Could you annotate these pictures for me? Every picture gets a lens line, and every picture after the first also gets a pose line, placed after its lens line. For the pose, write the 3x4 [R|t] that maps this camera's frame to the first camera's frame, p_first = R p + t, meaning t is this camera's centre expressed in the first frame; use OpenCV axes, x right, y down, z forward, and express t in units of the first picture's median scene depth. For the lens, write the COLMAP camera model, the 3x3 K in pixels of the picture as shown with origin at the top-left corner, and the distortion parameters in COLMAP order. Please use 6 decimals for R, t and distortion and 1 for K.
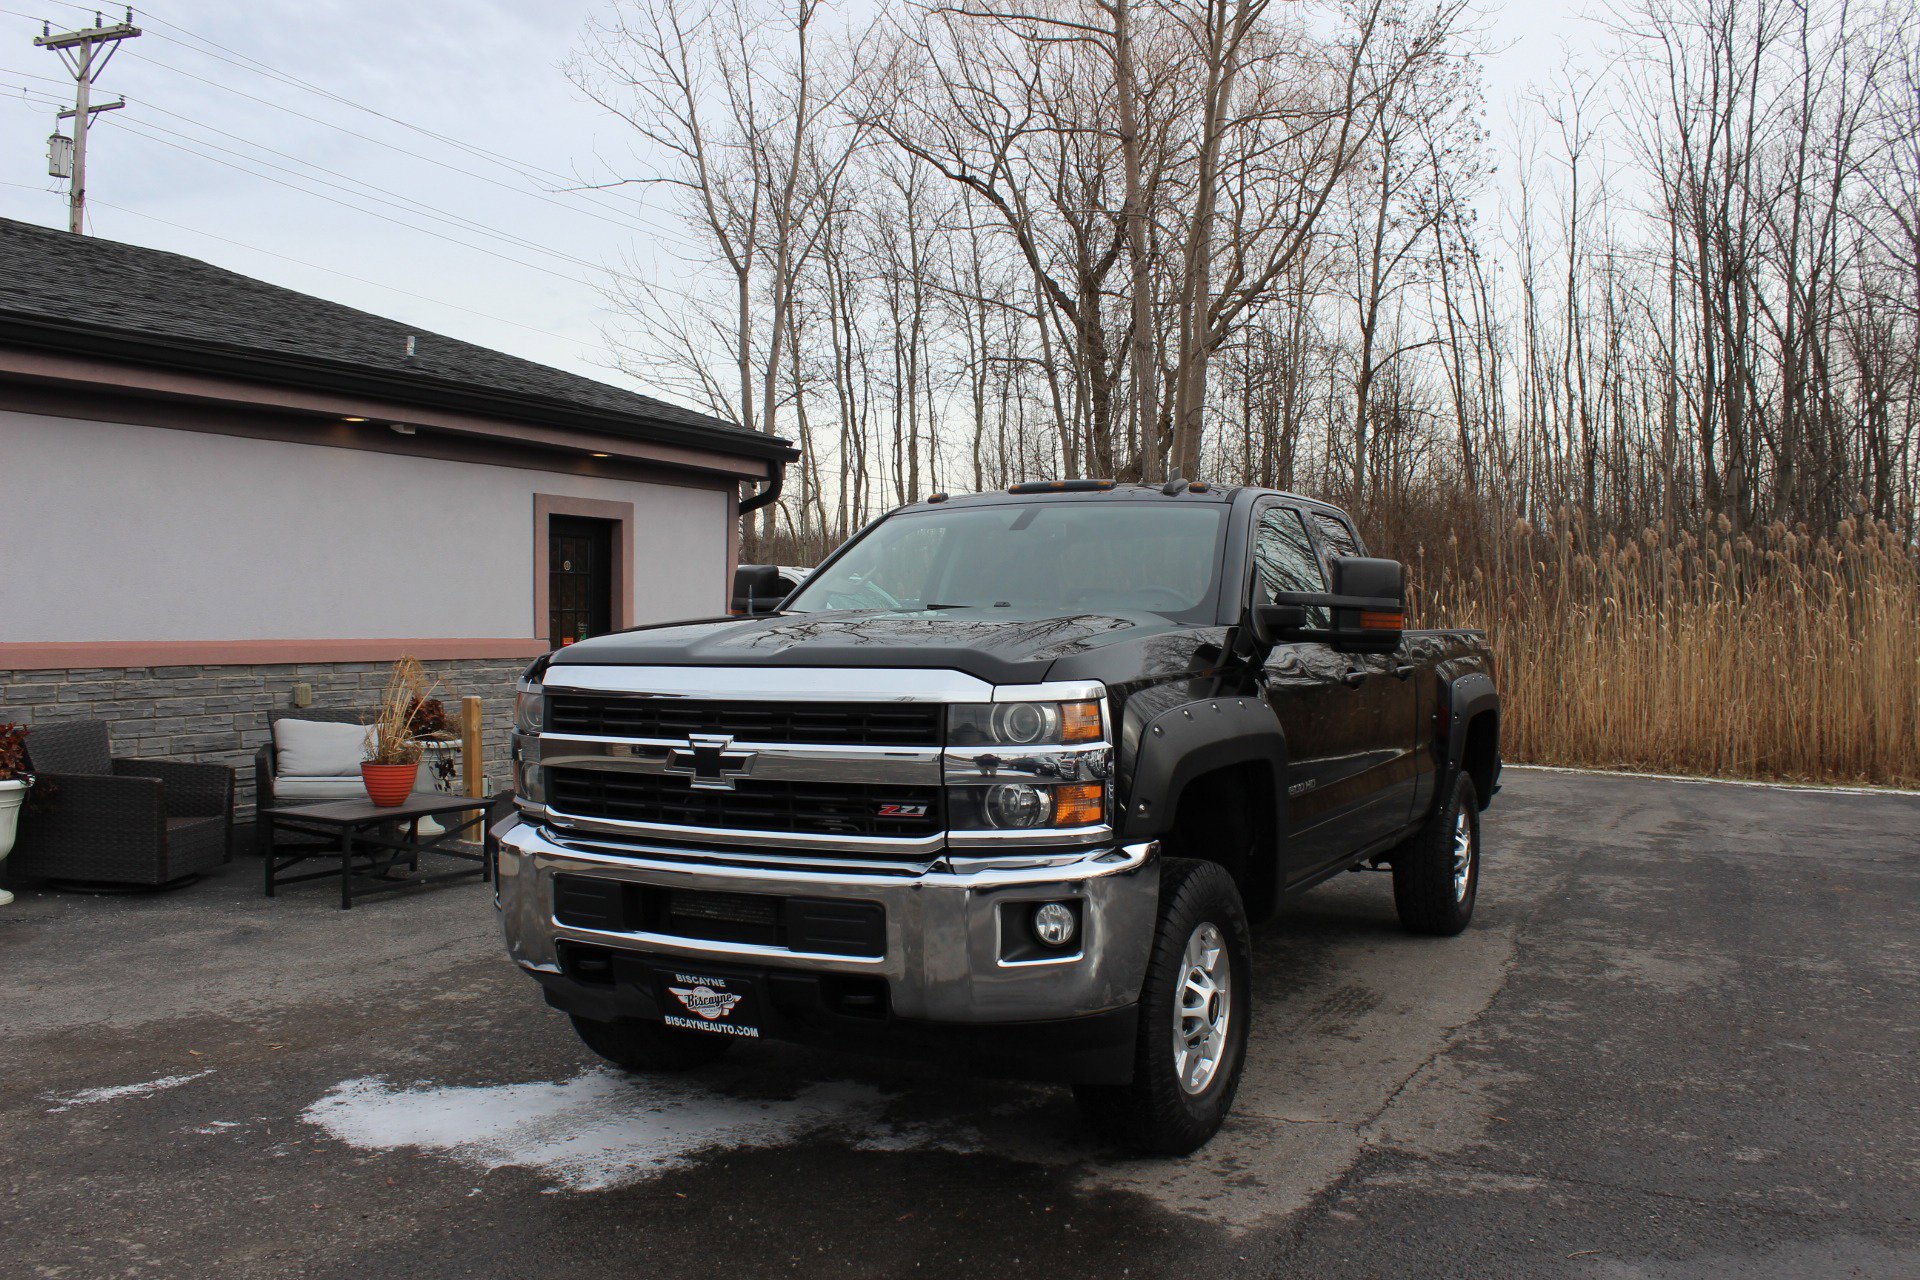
lens RADIAL K [[1672.0, 0, 968.6], [0, 1672.0, 648.4], [0, 0, 1]] dist [-0.165584, 0.161993]
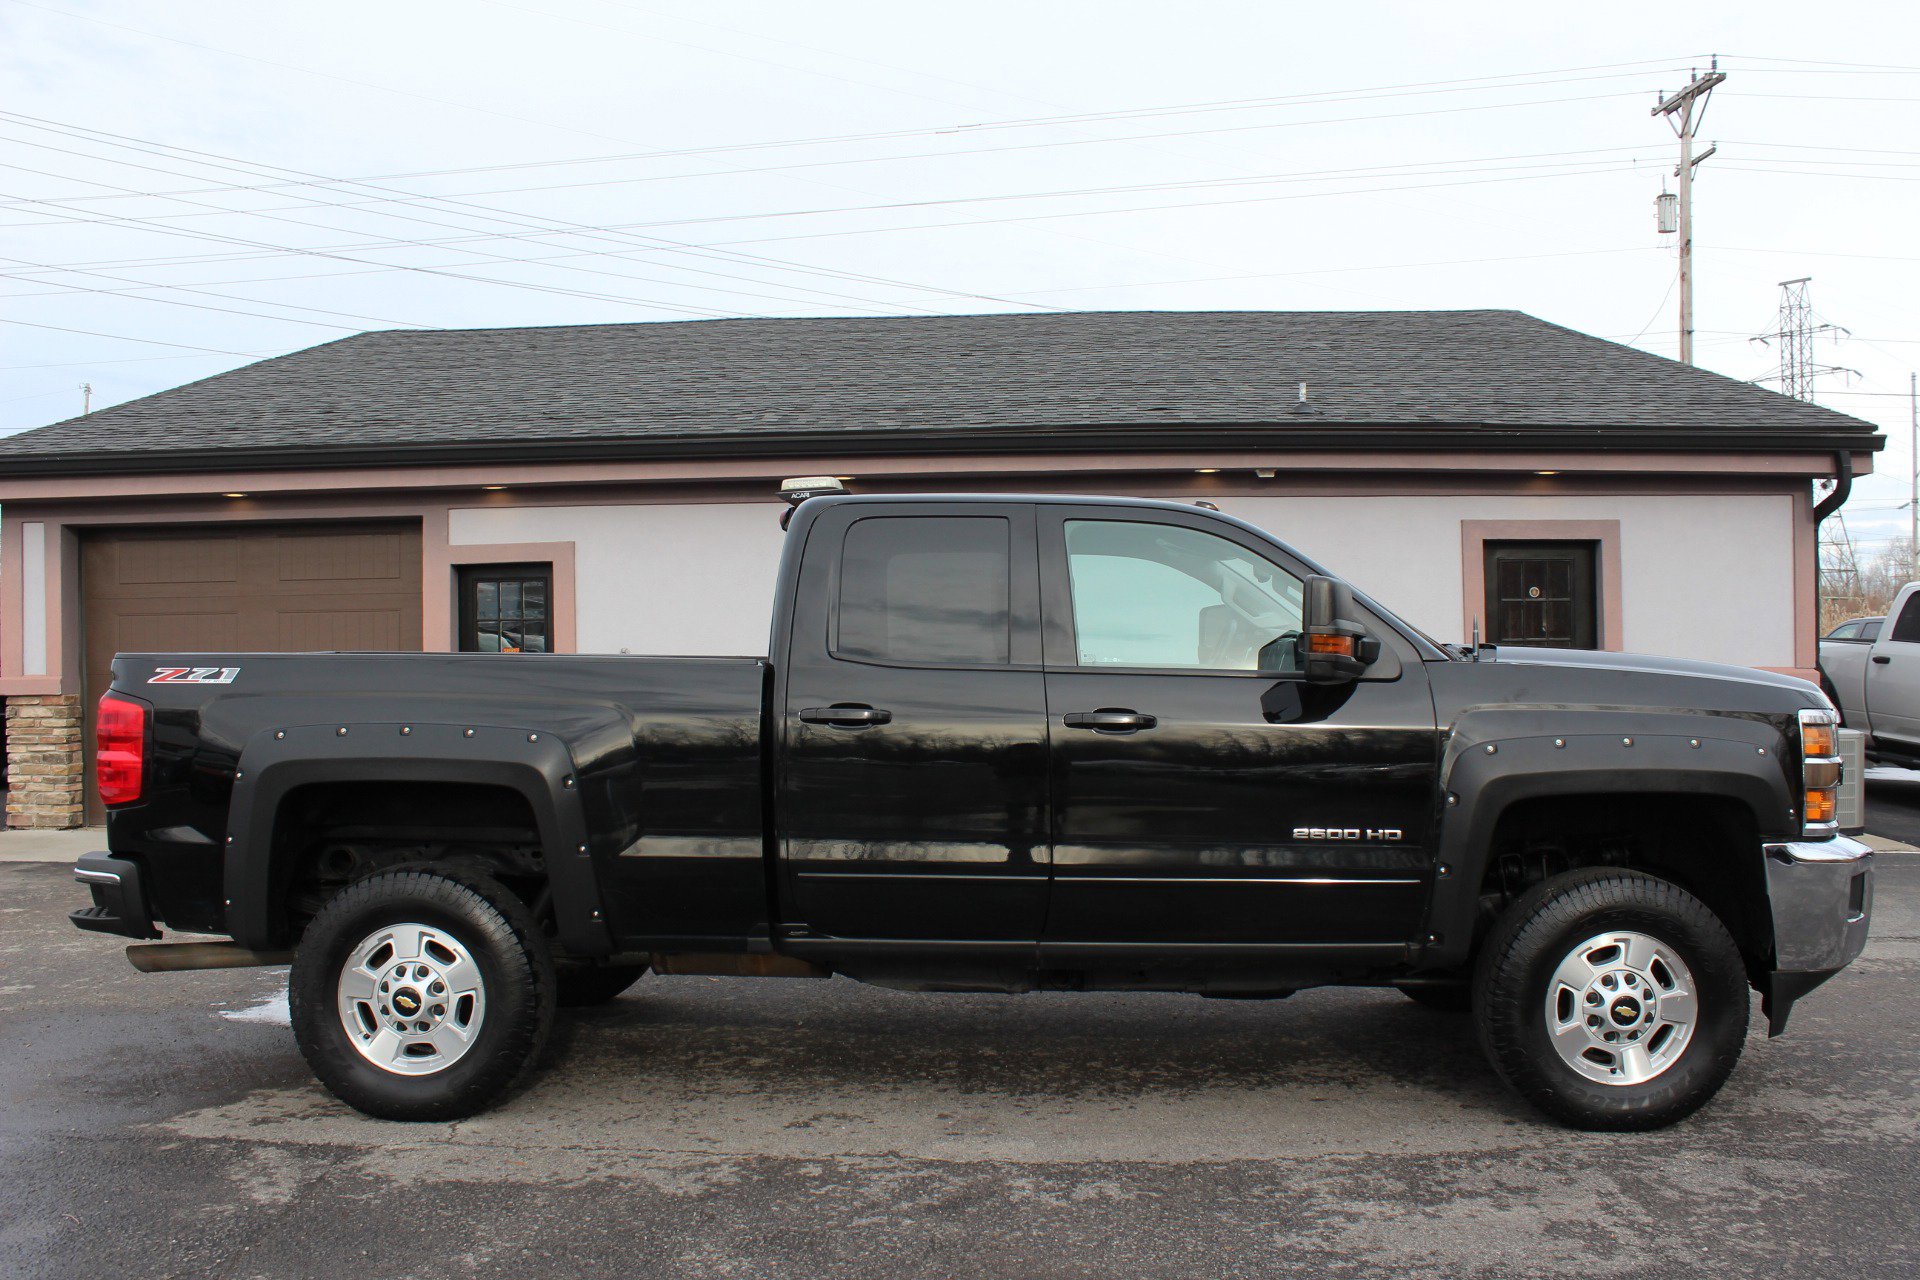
lens RADIAL K [[1667.4, 0, 967.6], [0, 1667.4, 646.4], [0, 0, 1]] dist [-0.164763, 0.158953]
pose [[0.426332, -0.011069, -0.904499, 0.549083], [-0.006905, 0.999856, -0.015491, -0.002448], [0.904540, 0.012850, 0.426194, 0.362923]]
